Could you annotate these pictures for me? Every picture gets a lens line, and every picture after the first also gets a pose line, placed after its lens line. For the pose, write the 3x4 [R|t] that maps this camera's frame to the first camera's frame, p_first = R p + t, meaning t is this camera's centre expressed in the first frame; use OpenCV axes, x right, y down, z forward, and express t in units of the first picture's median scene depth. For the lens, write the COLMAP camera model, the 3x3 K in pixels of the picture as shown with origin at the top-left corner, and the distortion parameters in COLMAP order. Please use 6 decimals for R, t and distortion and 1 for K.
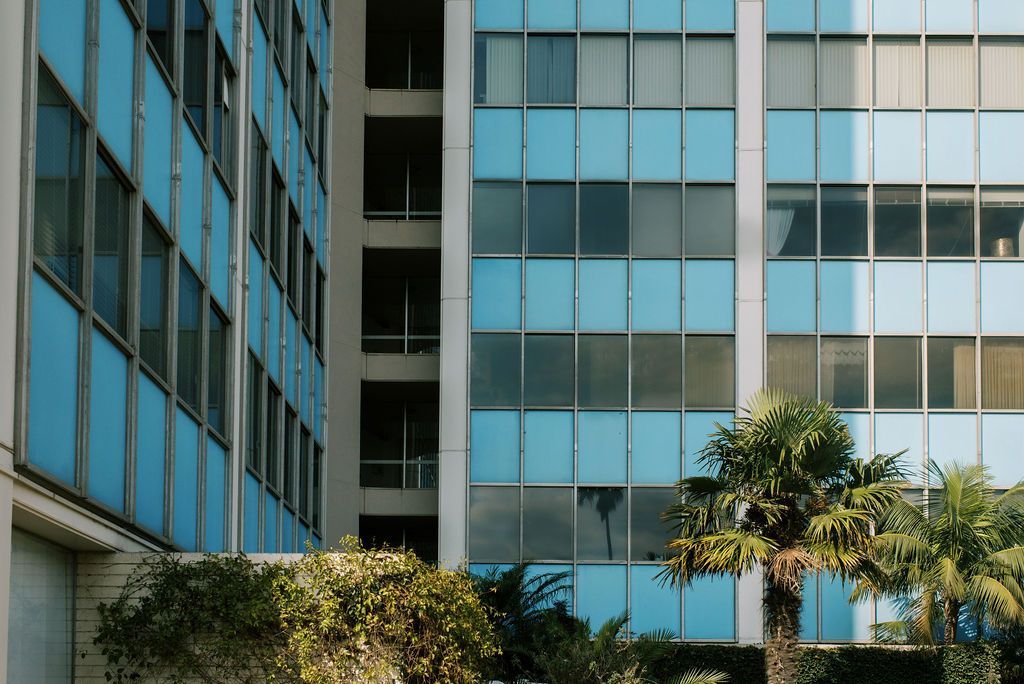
lens RADIAL K [[3358.5, 0, 512.4], [0, 3358.5, 516.2], [0, 0, 1]] dist [-0.132532, 0.240112]
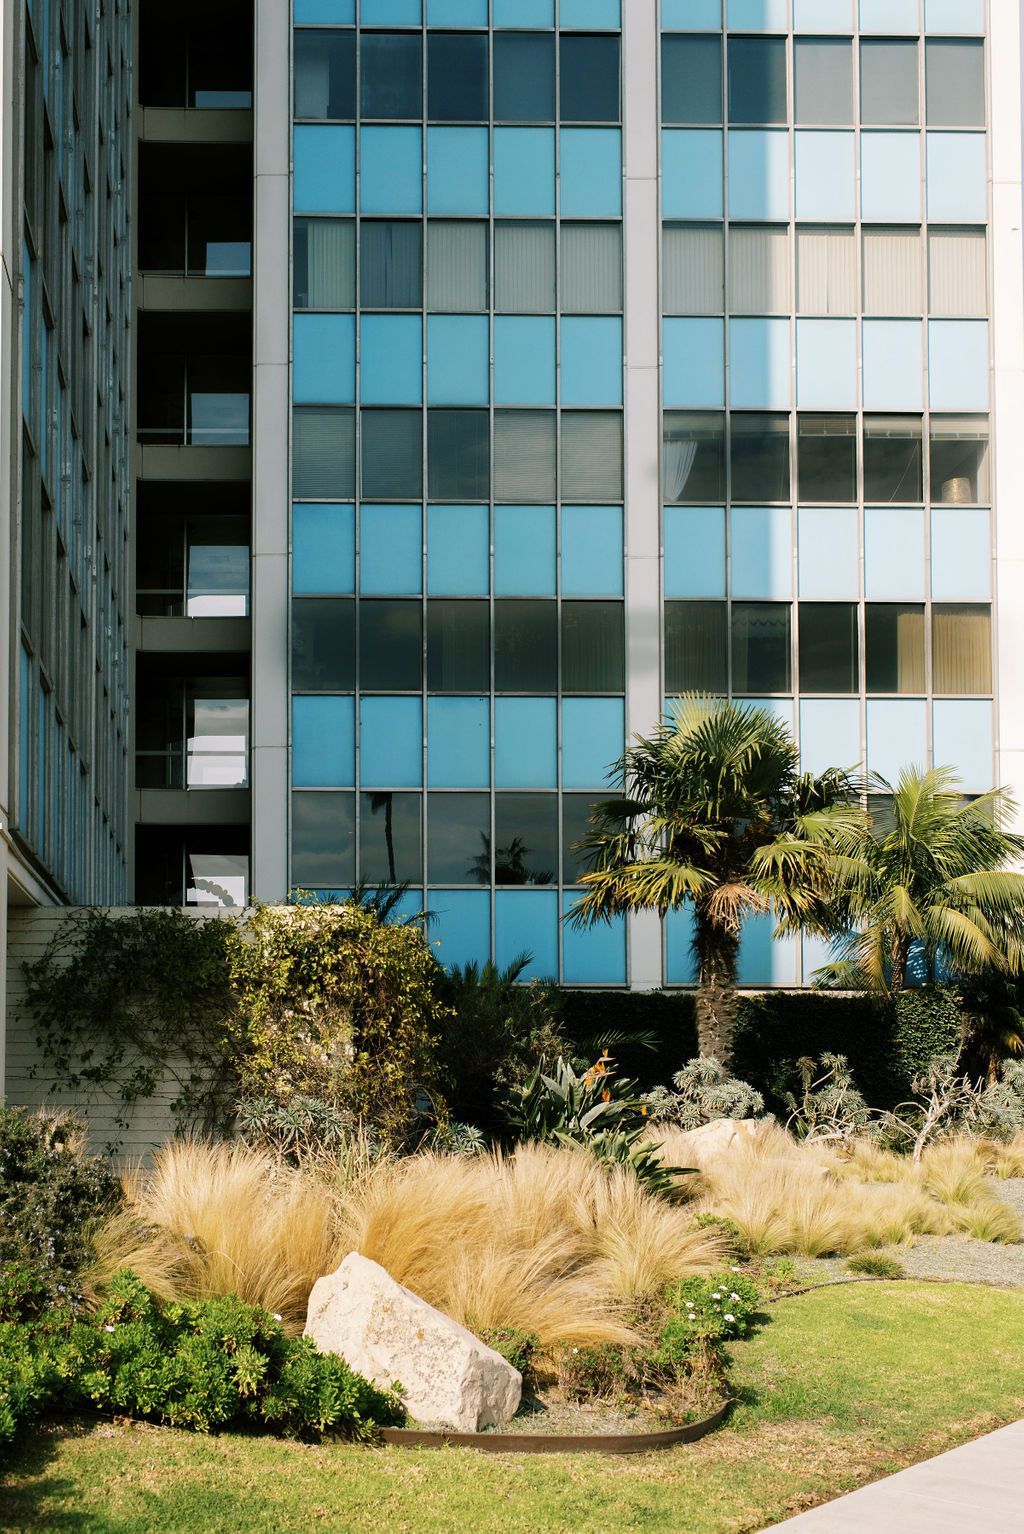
lens RADIAL K [[5031.2, 0, 512.0], [0, 5031.2, 767.0], [0, 0, 1]] dist [-0.132532, 0.240112]
pose [[0.997779, -0.002748, 0.066555, -0.039863], [0.002914, 0.999993, -0.002394, -0.011812], [-0.066548, 0.002583, 0.997780, -0.189830]]
